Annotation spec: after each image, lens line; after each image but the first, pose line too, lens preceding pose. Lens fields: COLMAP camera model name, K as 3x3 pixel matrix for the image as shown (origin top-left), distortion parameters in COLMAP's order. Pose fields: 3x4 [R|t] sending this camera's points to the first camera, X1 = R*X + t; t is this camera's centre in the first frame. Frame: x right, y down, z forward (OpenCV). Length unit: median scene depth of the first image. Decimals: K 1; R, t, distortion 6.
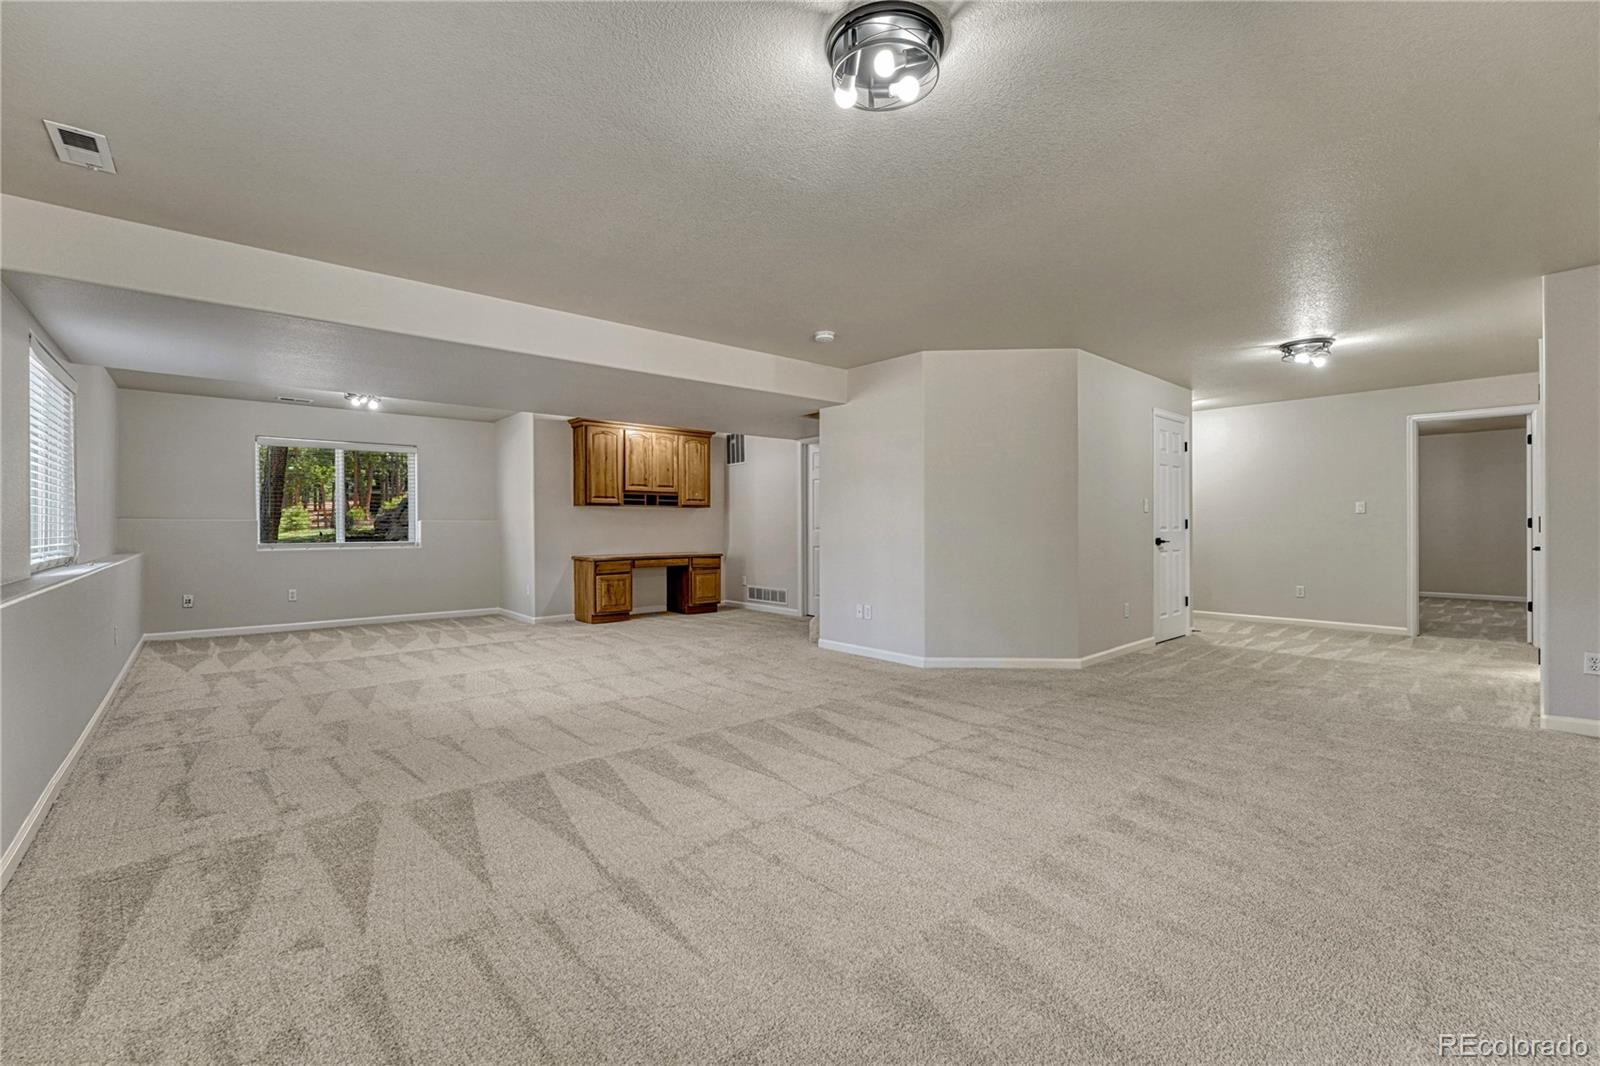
lens RADIAL K [[672.4, 0, 793.8], [0, 672.4, 527.2], [0, 0, 1]] dist [-0.006771, 0.000112]
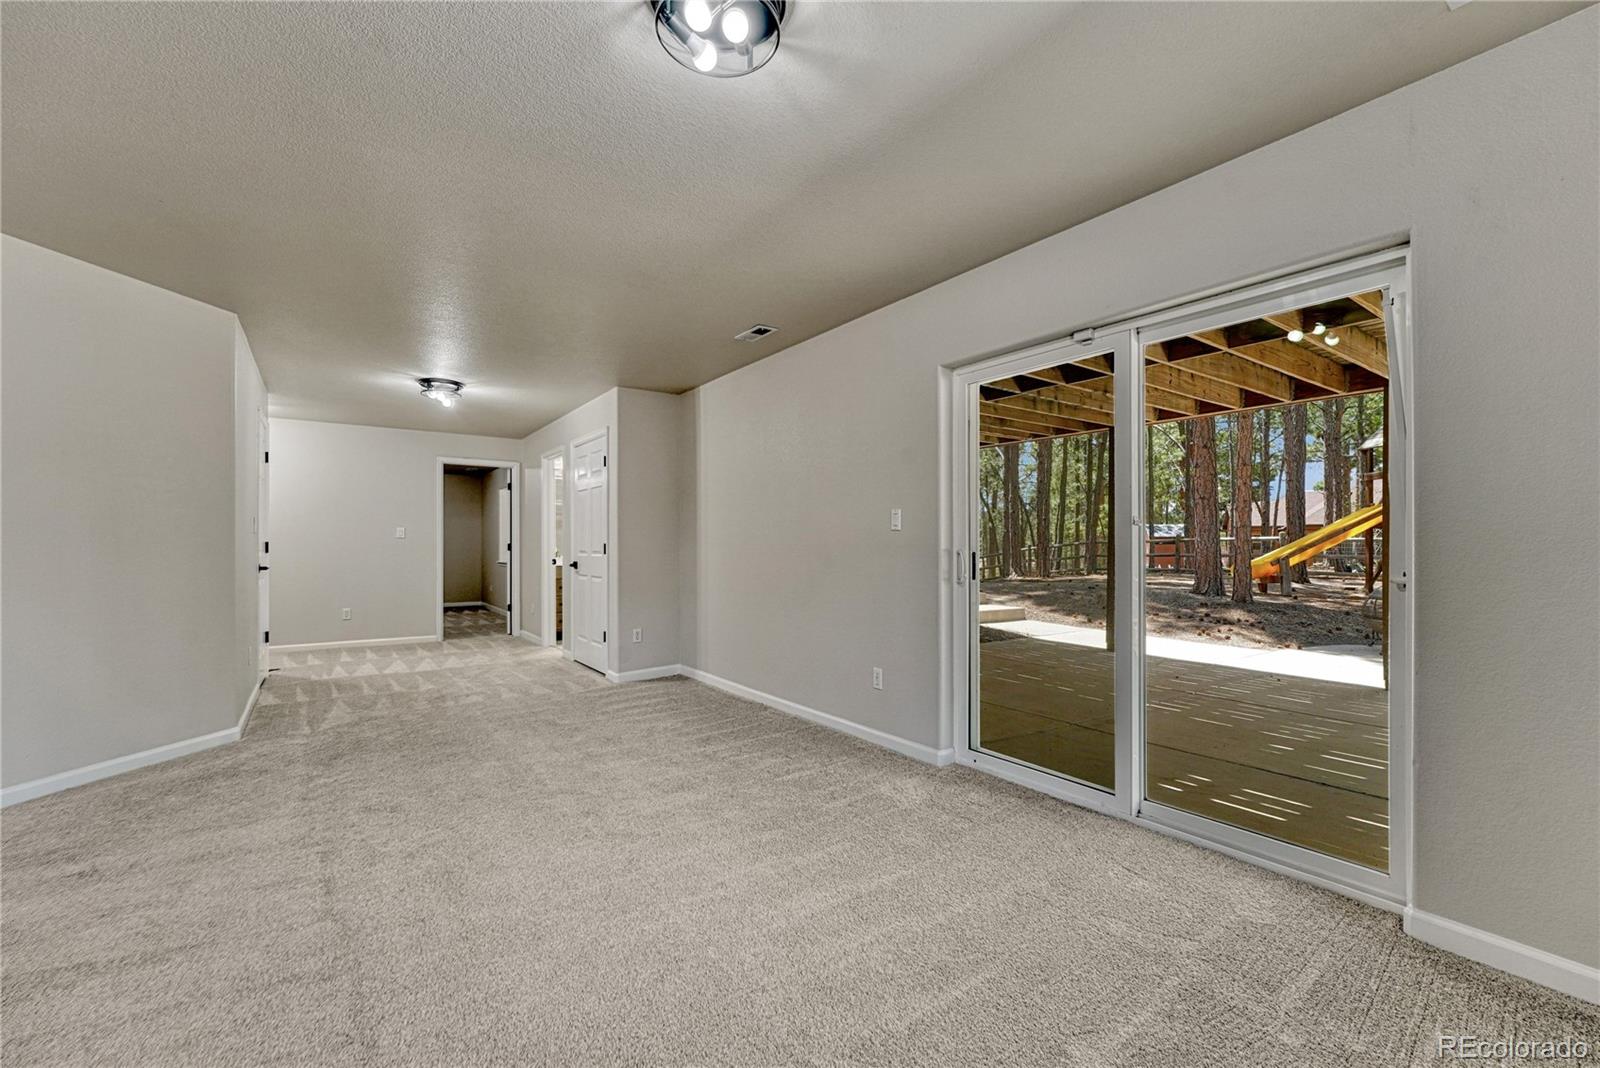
lens RADIAL K [[674.1, 0, 798.9], [0, 674.1, 541.3], [0, 0, 1]] dist [-0.000770, -0.000095]
pose [[0.110657, 0.009999, 0.993808, -0.261613], [0.002138, 0.999945, -0.010299, -0.002588], [-0.993856, 0.003265, 0.110630, 0.298855]]
